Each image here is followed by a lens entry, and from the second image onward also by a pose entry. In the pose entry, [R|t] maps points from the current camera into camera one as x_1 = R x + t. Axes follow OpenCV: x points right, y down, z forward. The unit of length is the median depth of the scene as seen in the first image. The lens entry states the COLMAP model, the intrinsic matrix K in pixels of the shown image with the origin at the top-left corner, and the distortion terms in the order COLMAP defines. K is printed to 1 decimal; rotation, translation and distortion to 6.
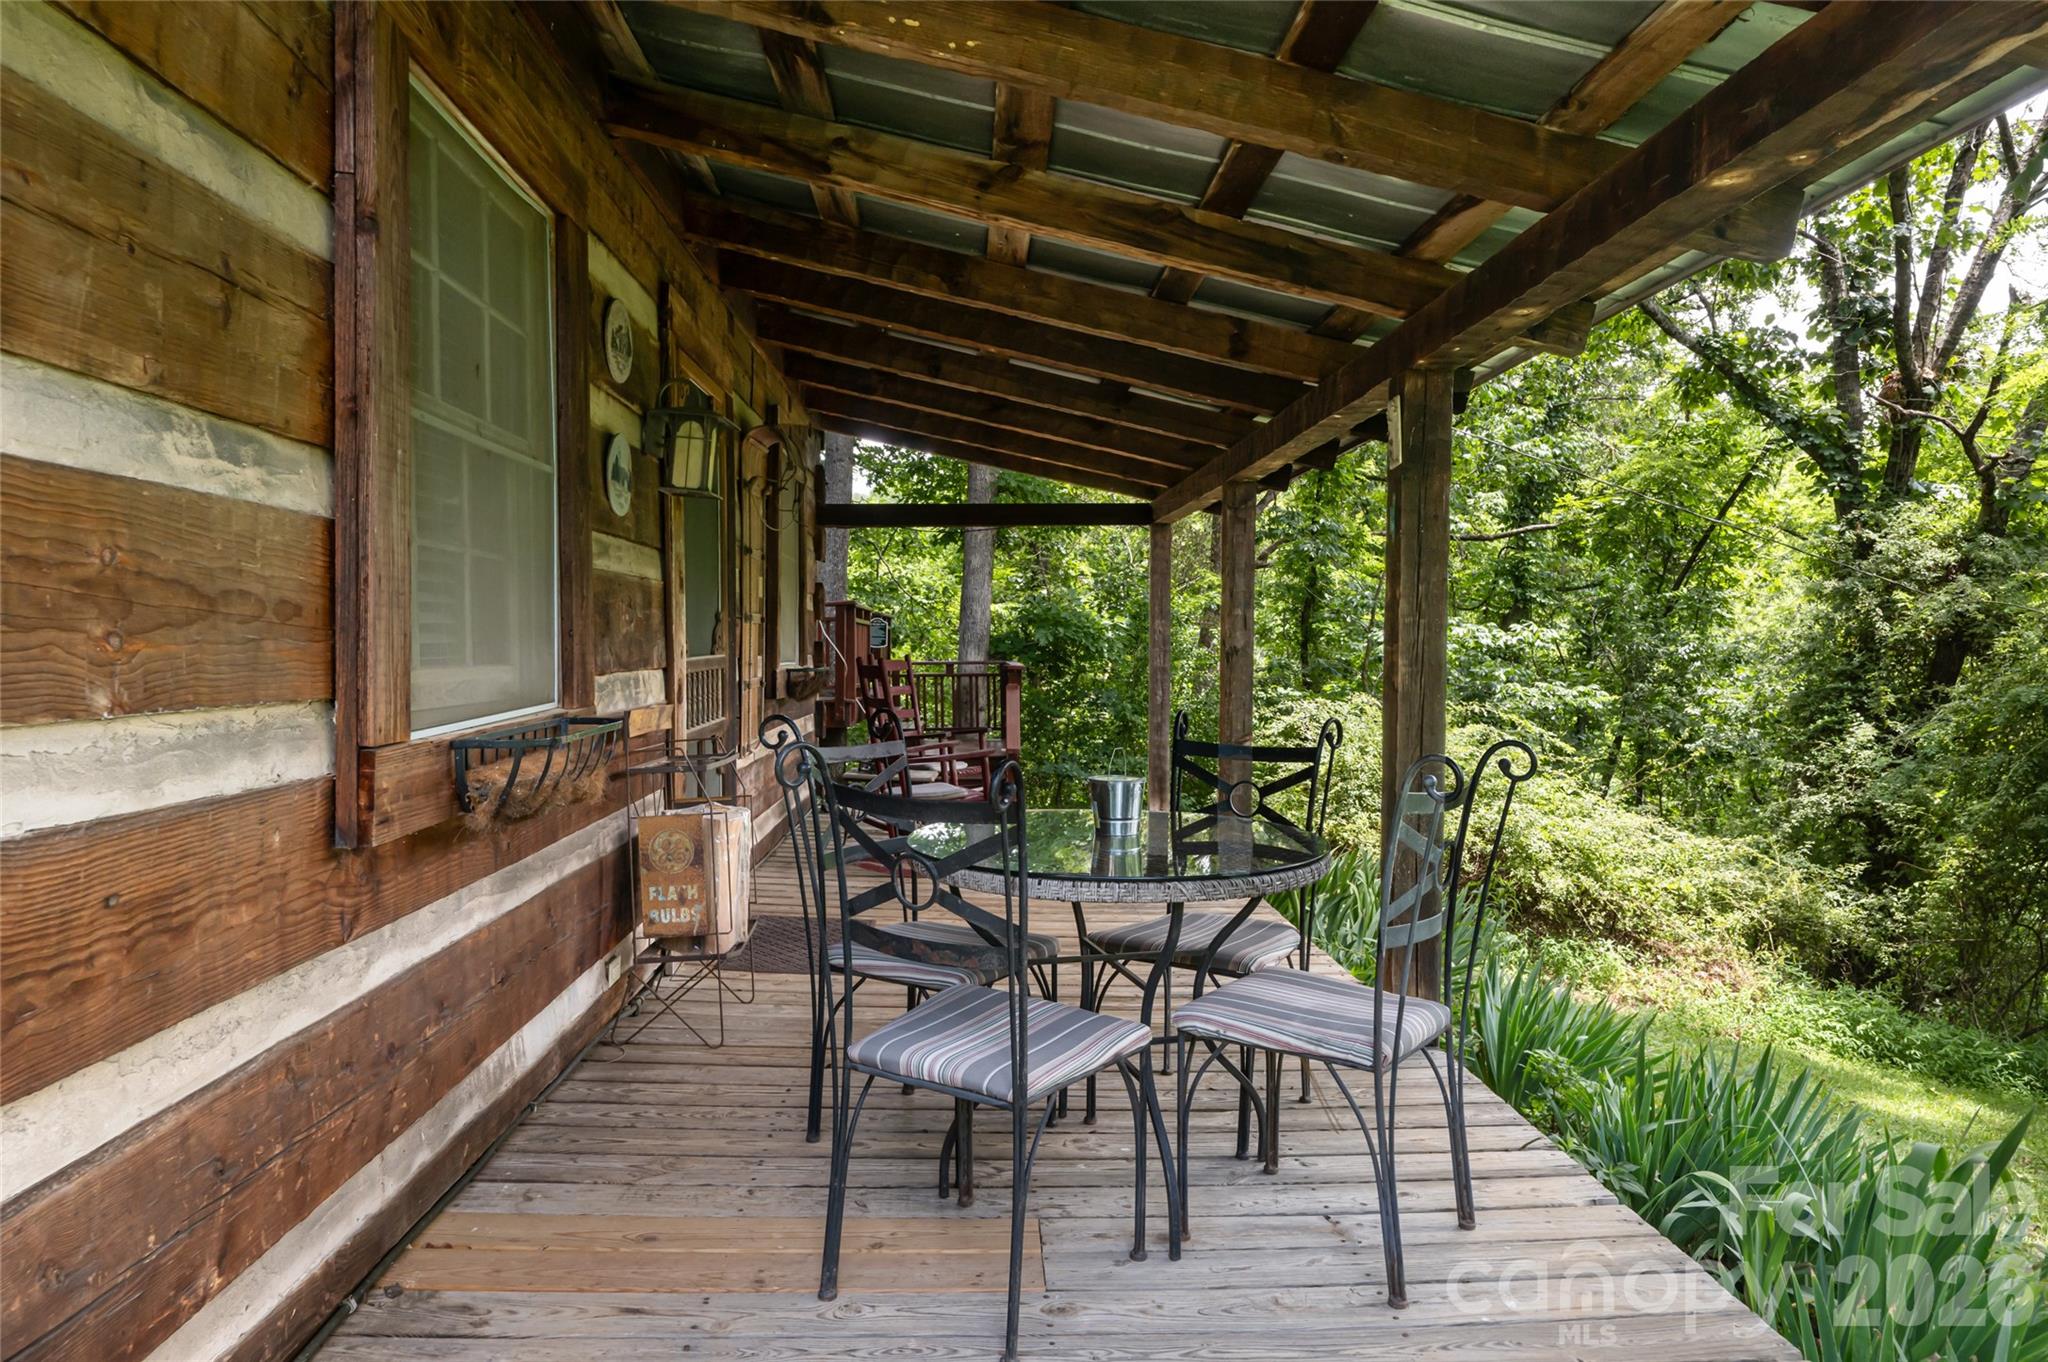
lens RADIAL K [[1232.2, 0, 1024.0], [0, 1232.2, 681.0], [0, 0, 1]] dist [0.001880, 0.000859]
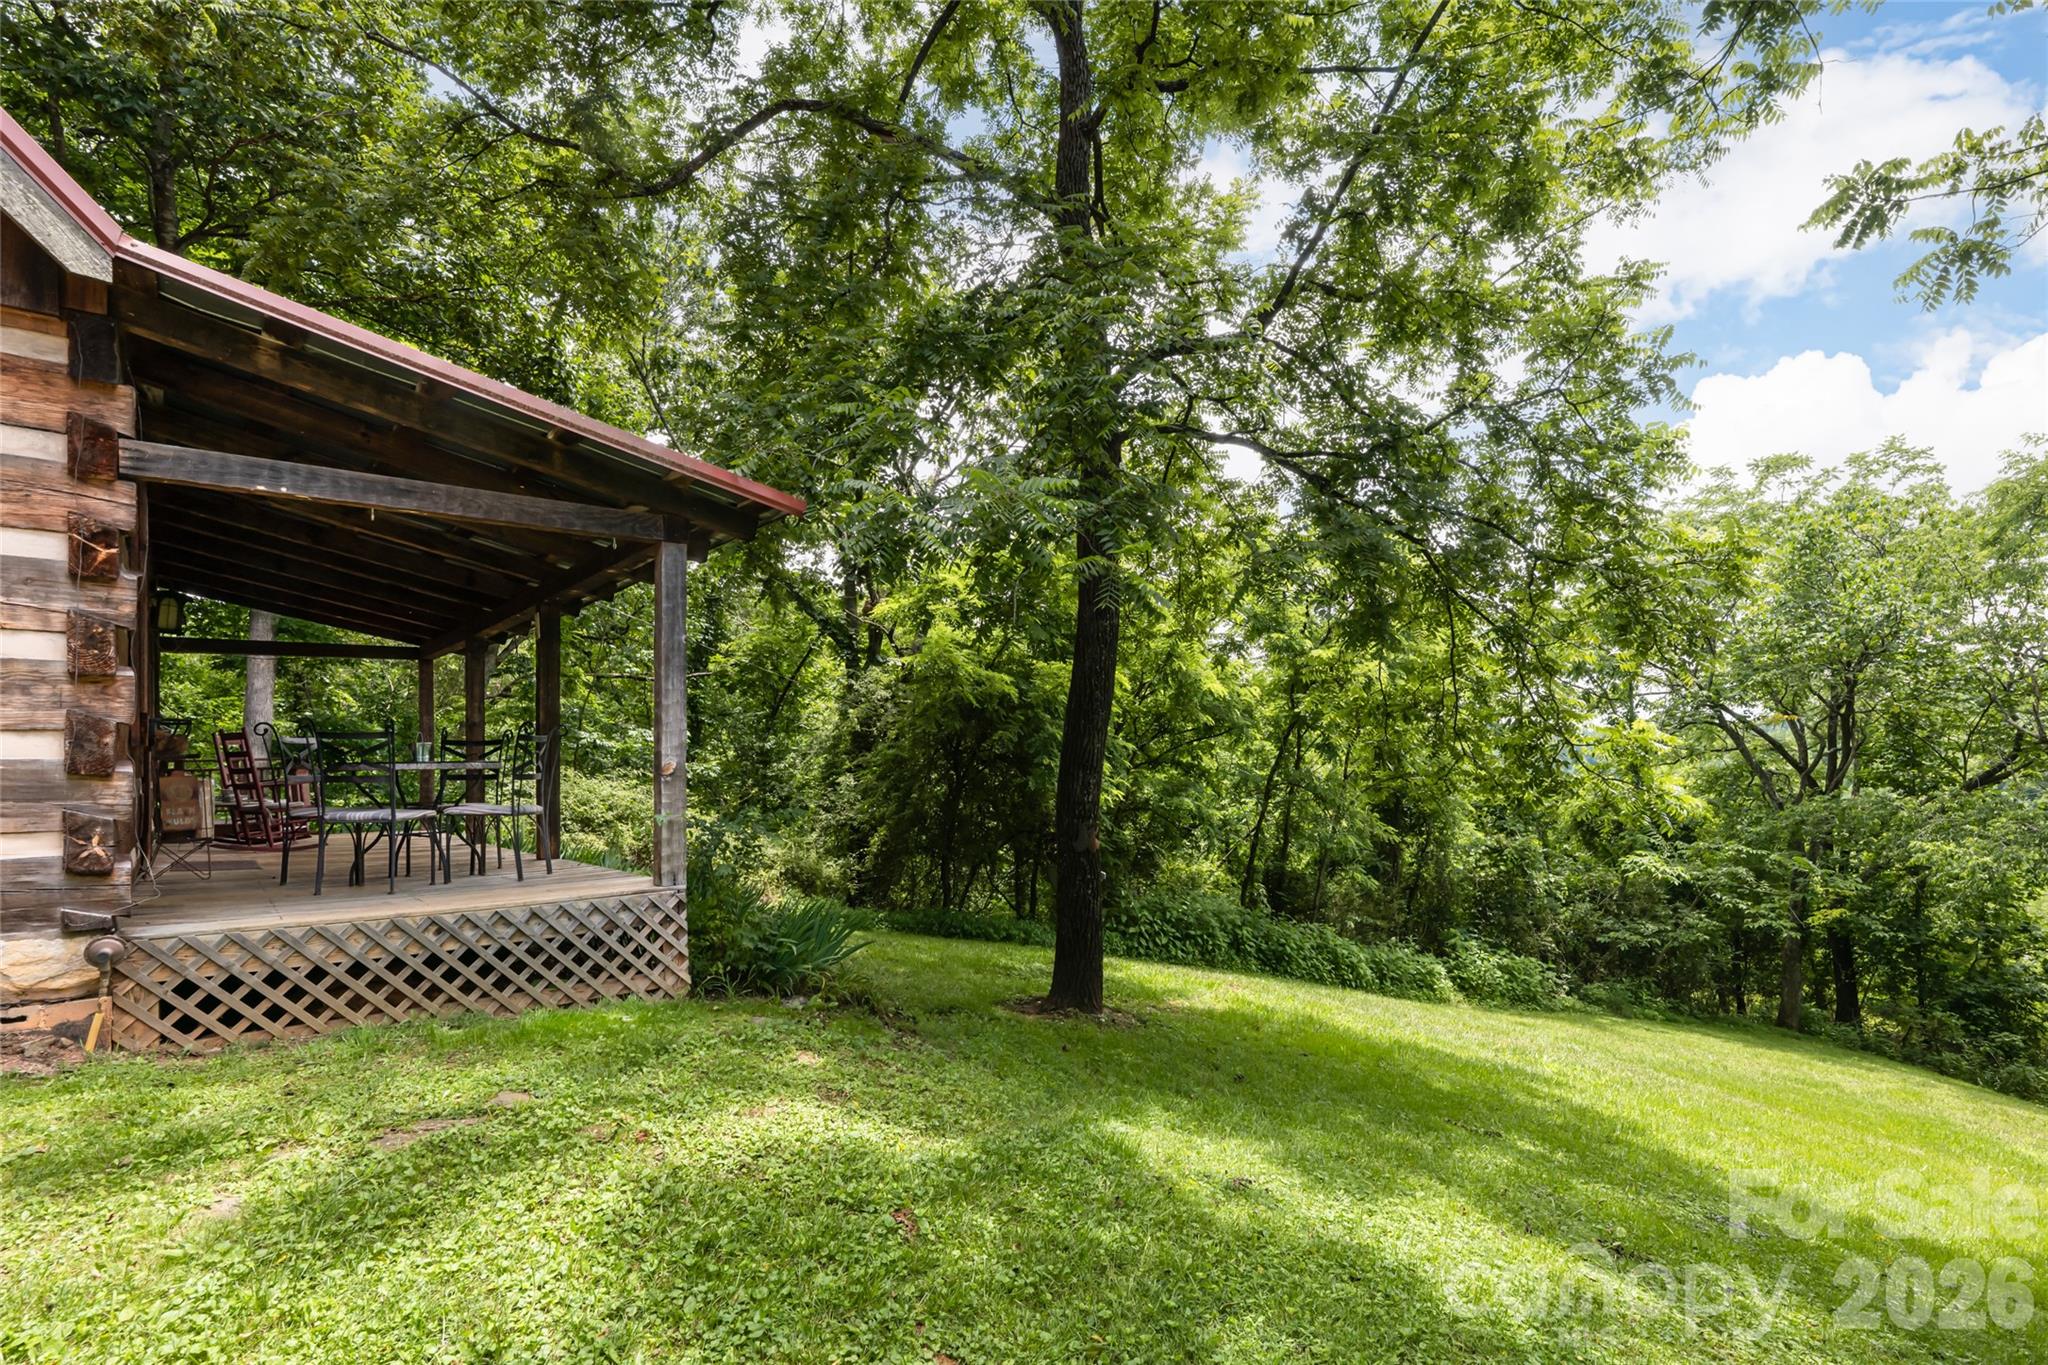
lens RADIAL K [[974.1, 0, 1036.1], [0, 974.1, 726.9], [0, 0, 1]] dist [0.002018, 0.000009]
pose [[0.778279, -0.001161, 0.627918, -0.043424], [0.047491, 0.997243, -0.057019, 0.045595], [-0.626120, 0.074197, 0.776188, -0.310413]]
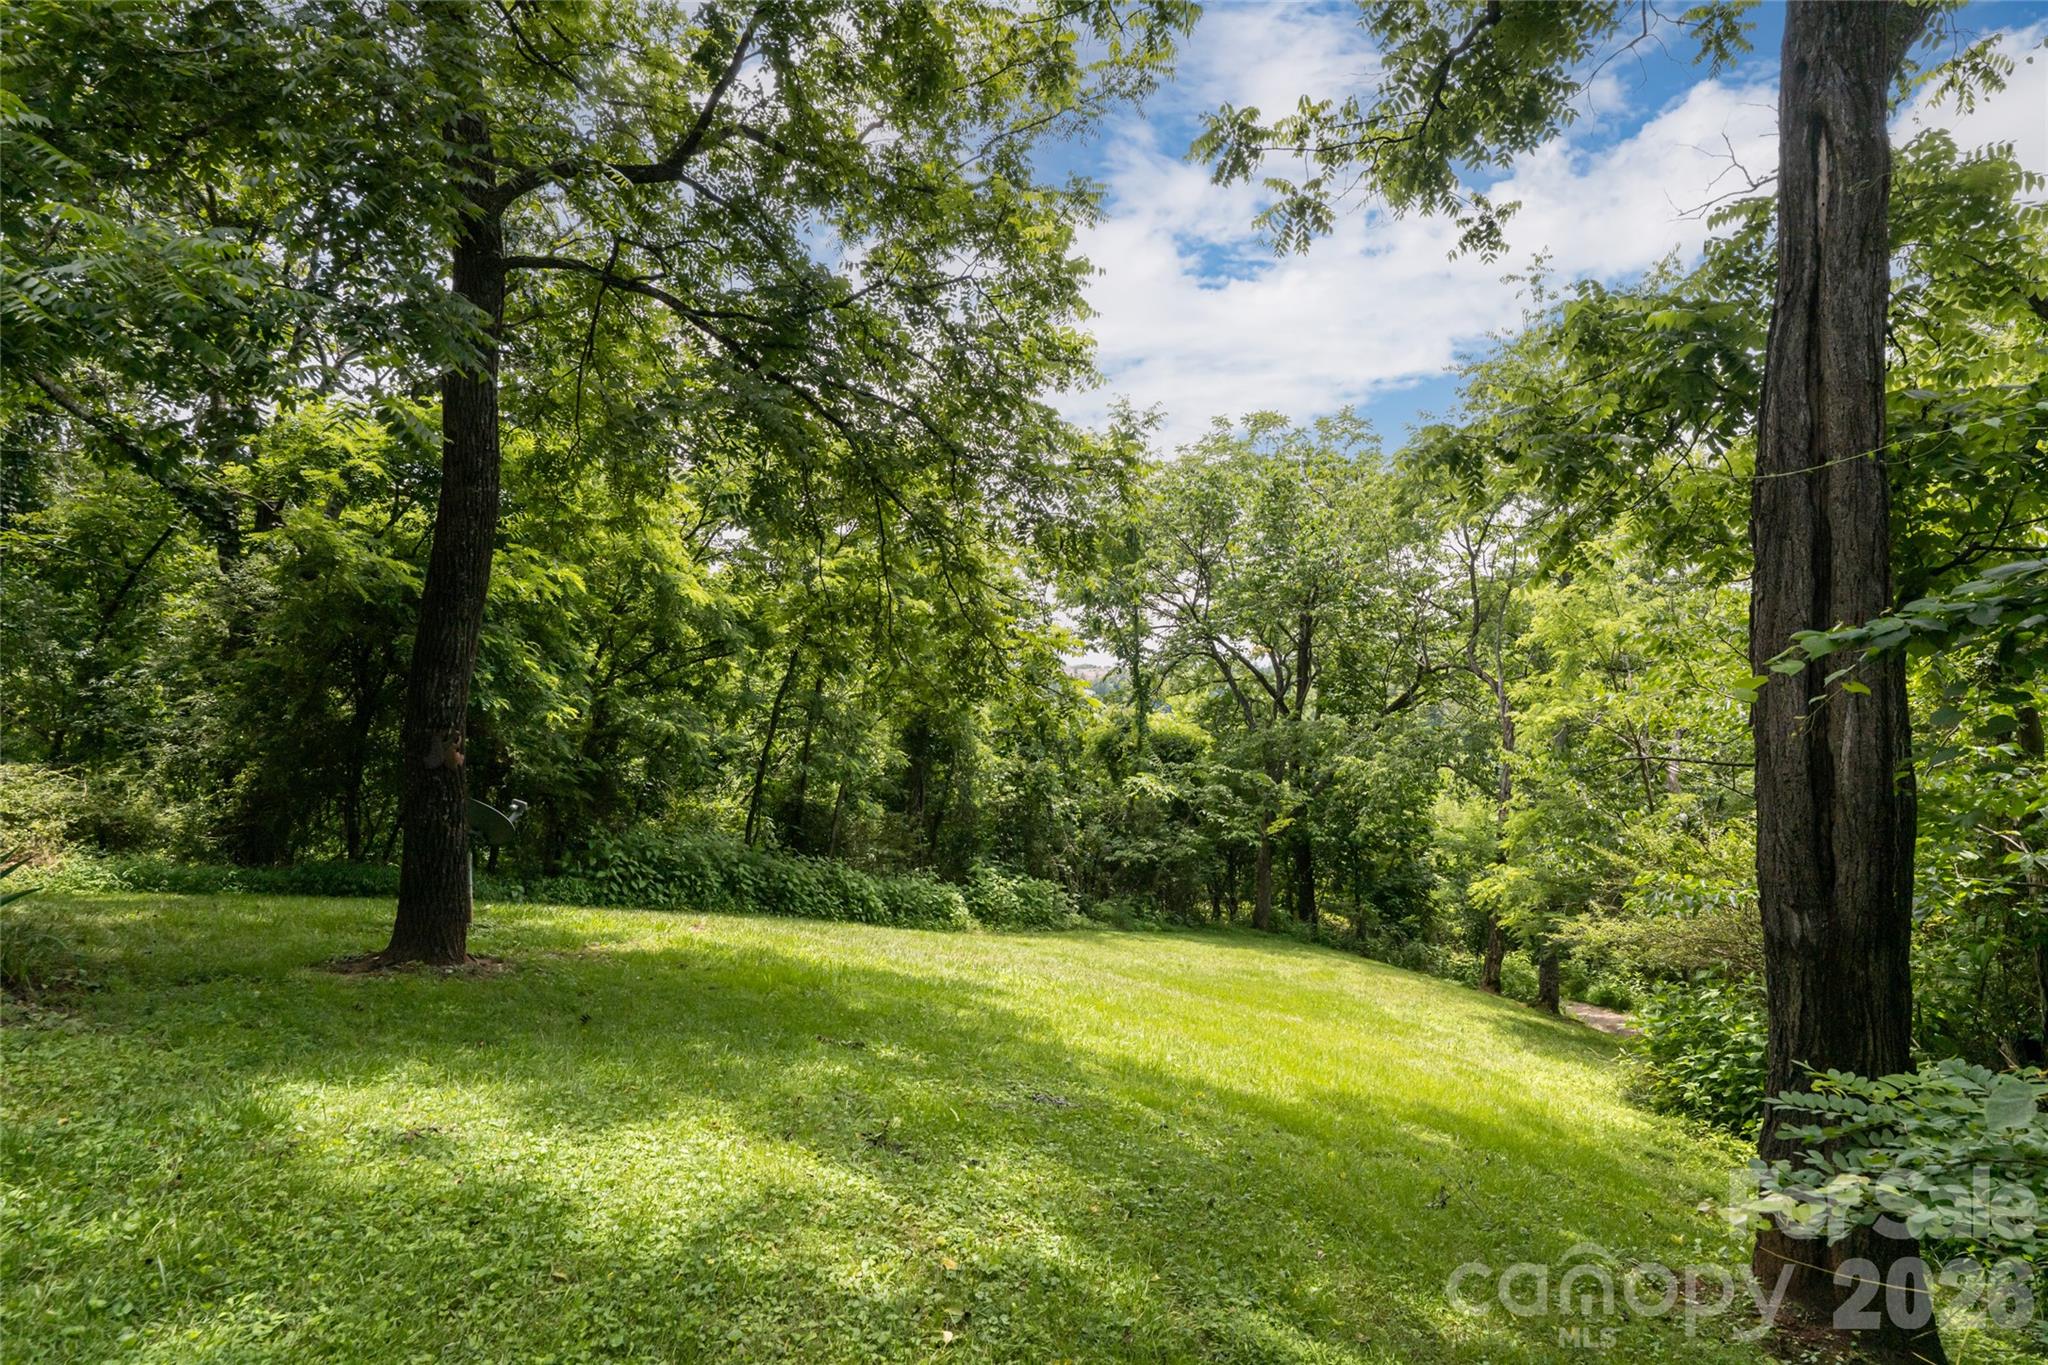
lens RADIAL K [[1053.4, 0, 1024.0], [0, 1053.4, 682.5], [0, 0, 1]] dist [0.001301, 0.000020]
pose [[0.473367, -0.008215, 0.880827, 0.026811], [0.048386, 0.998689, -0.016689, 0.068136], [-0.879535, 0.050520, 0.473144, -0.363724]]
